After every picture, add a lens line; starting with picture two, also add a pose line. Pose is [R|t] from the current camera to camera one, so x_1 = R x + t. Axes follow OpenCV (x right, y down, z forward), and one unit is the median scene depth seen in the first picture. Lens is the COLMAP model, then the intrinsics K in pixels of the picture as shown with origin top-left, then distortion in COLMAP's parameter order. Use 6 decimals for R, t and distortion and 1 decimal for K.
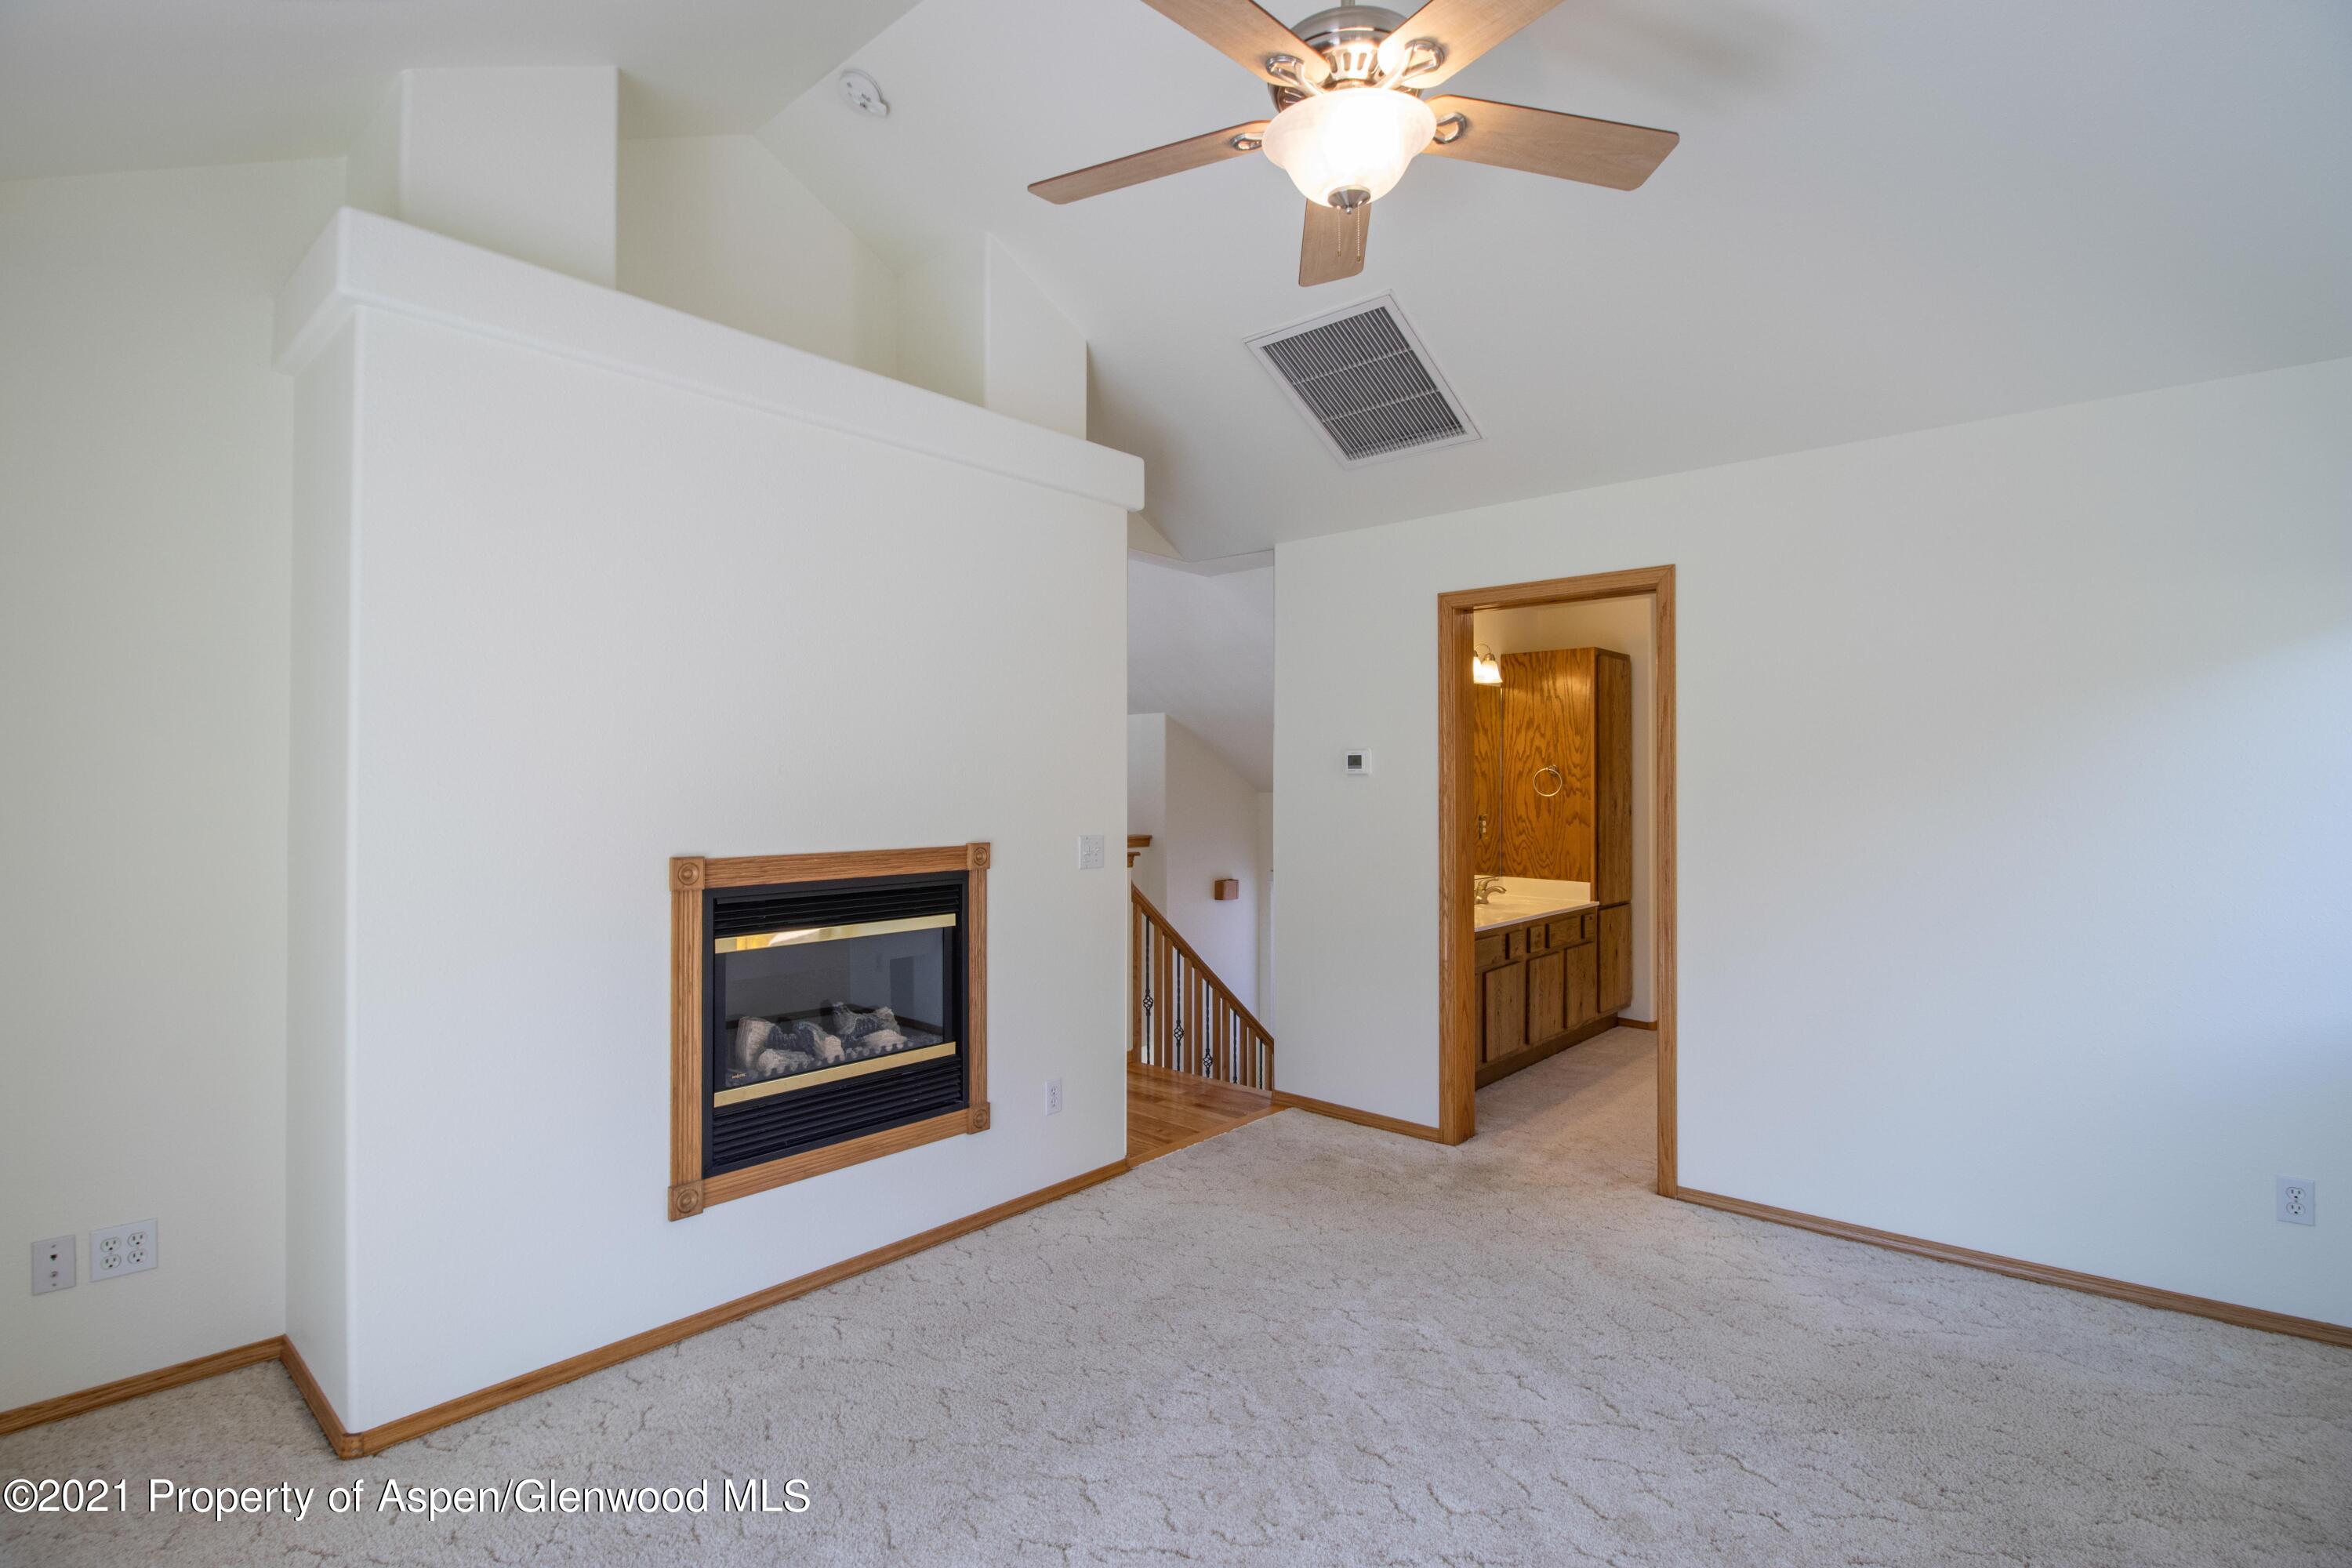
lens RADIAL K [[1106.0, 0, 1146.9], [0, 1106.0, 786.8], [0, 0, 1]] dist [-0.024760, -0.002035]
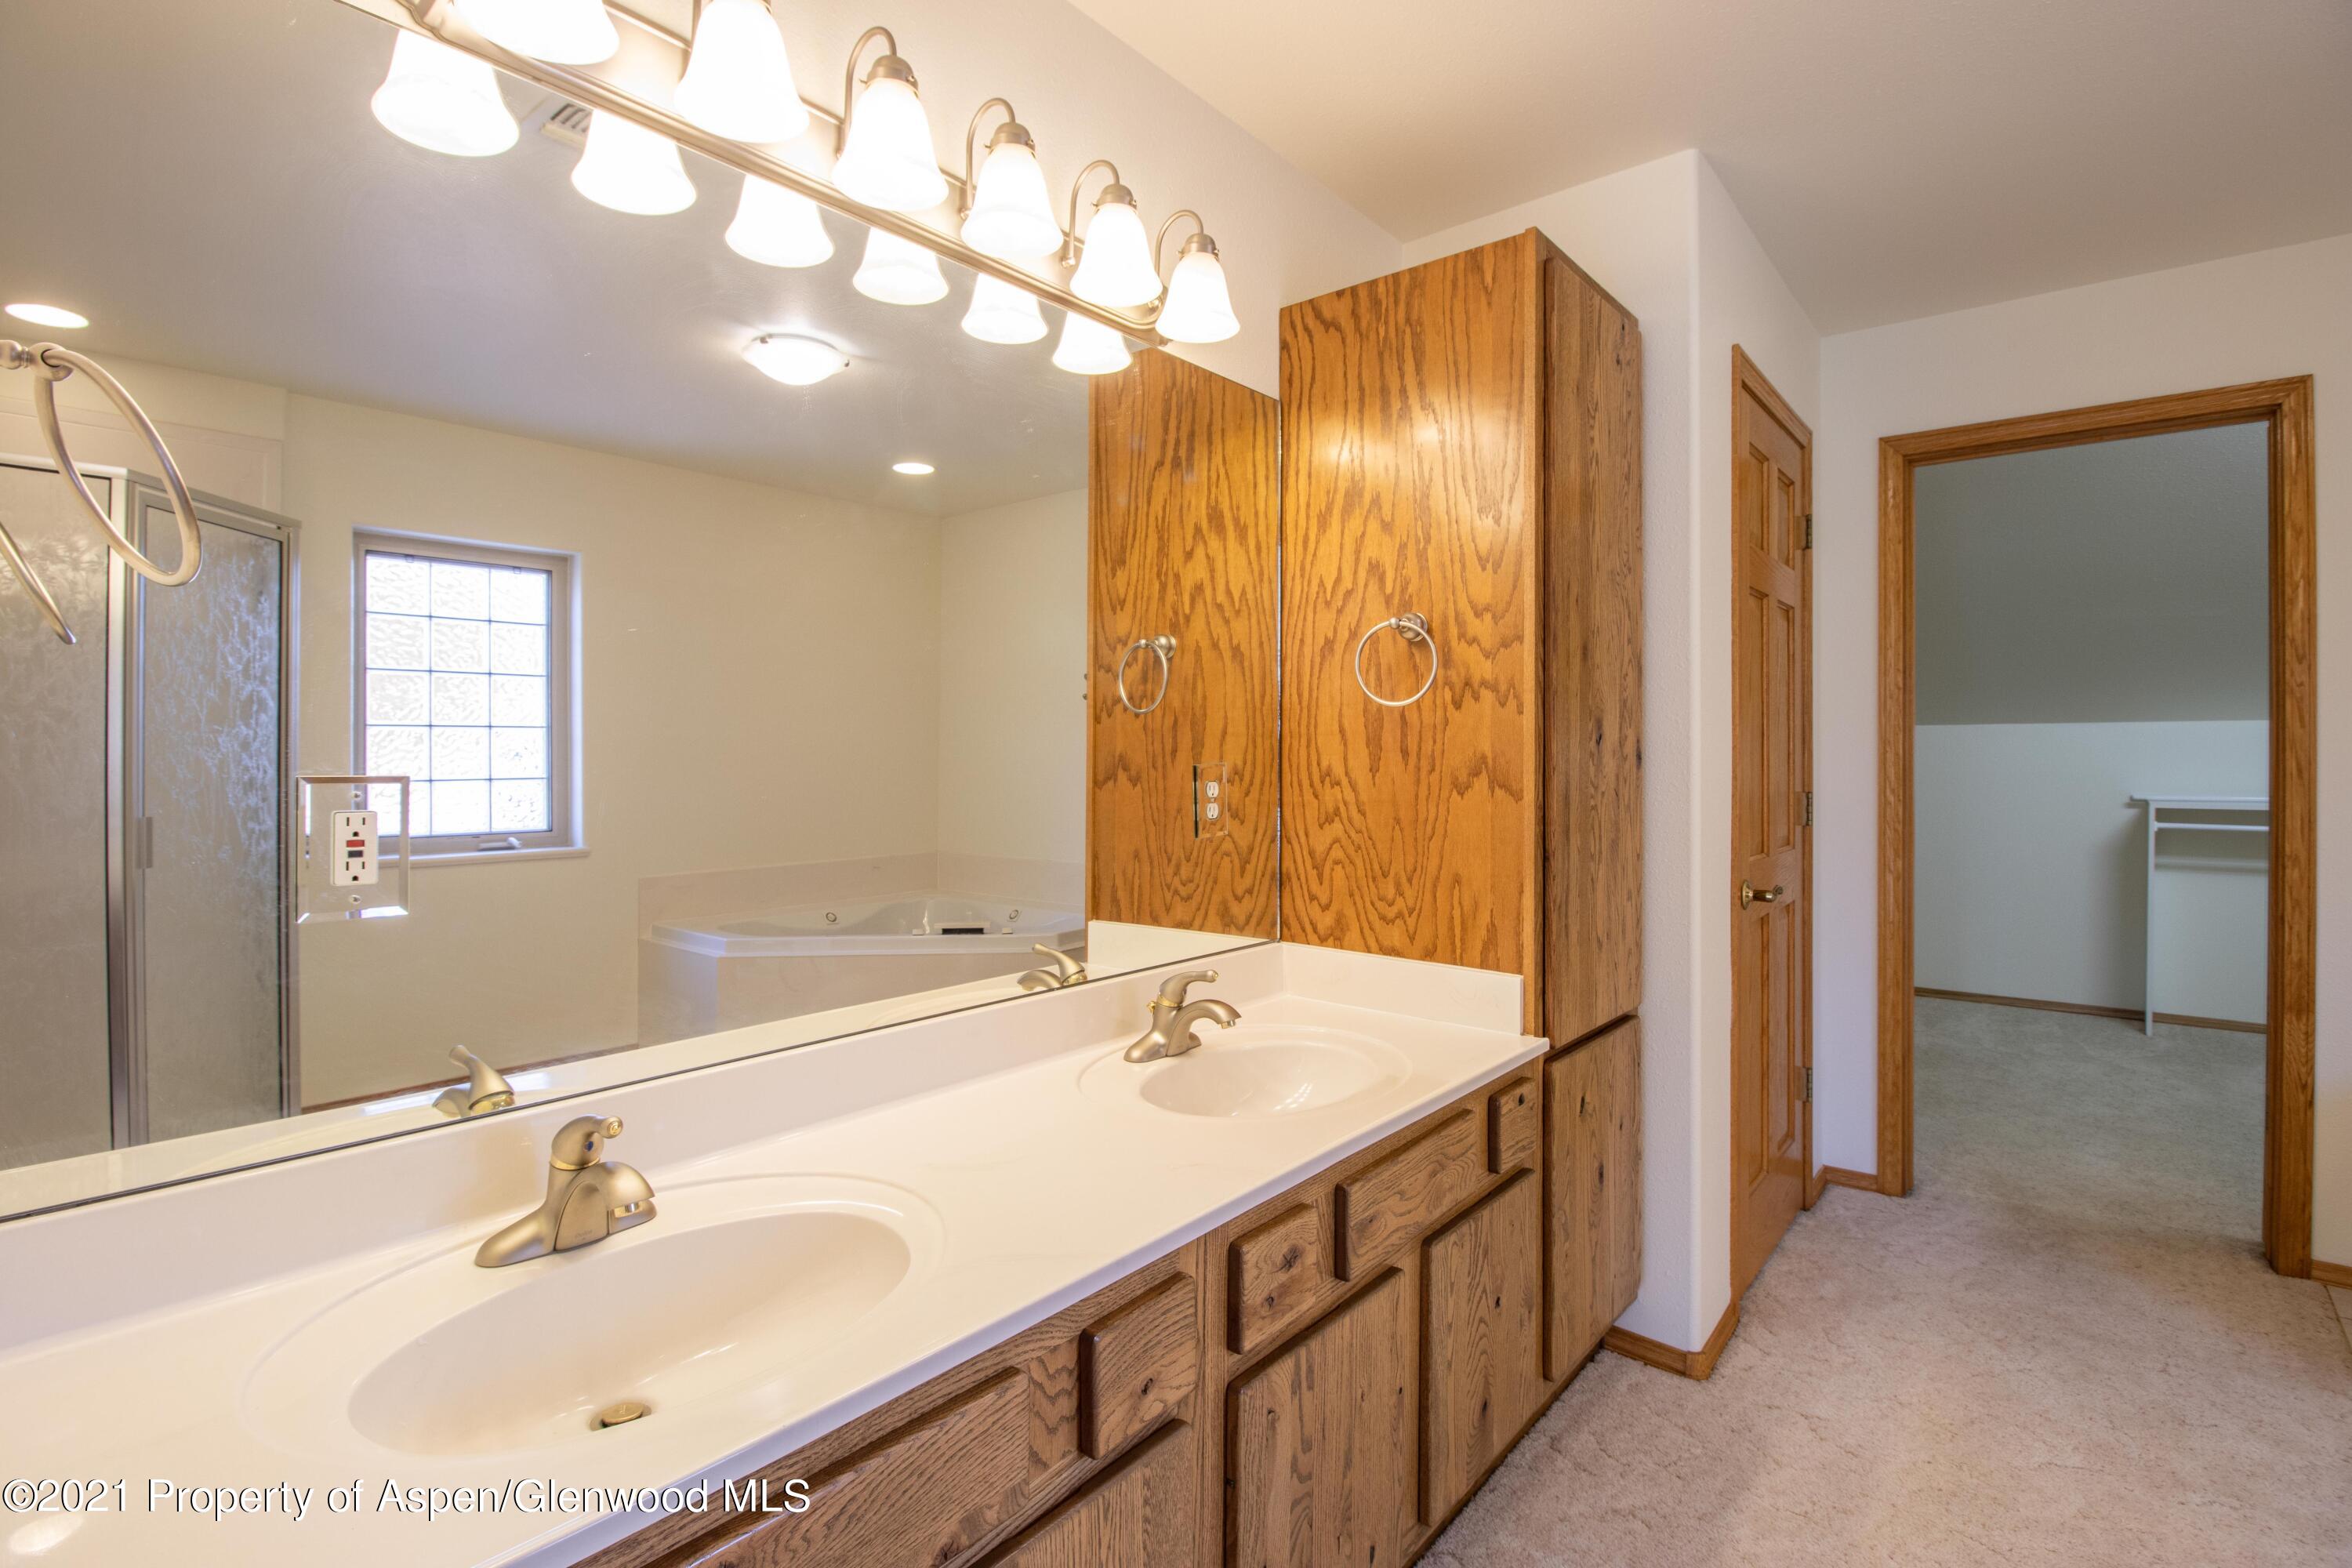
lens RADIAL K [[1106.0, 0, 1215.4], [0, 1106.0, 762.4], [0, 0, 1]] dist [-0.024760, -0.002035]
pose [[0.996805, 0.001023, 0.079866, 0.283433], [-0.001316, 0.999993, 0.003622, 0.024019], [-0.079862, -0.003716, 0.996799, 0.677149]]
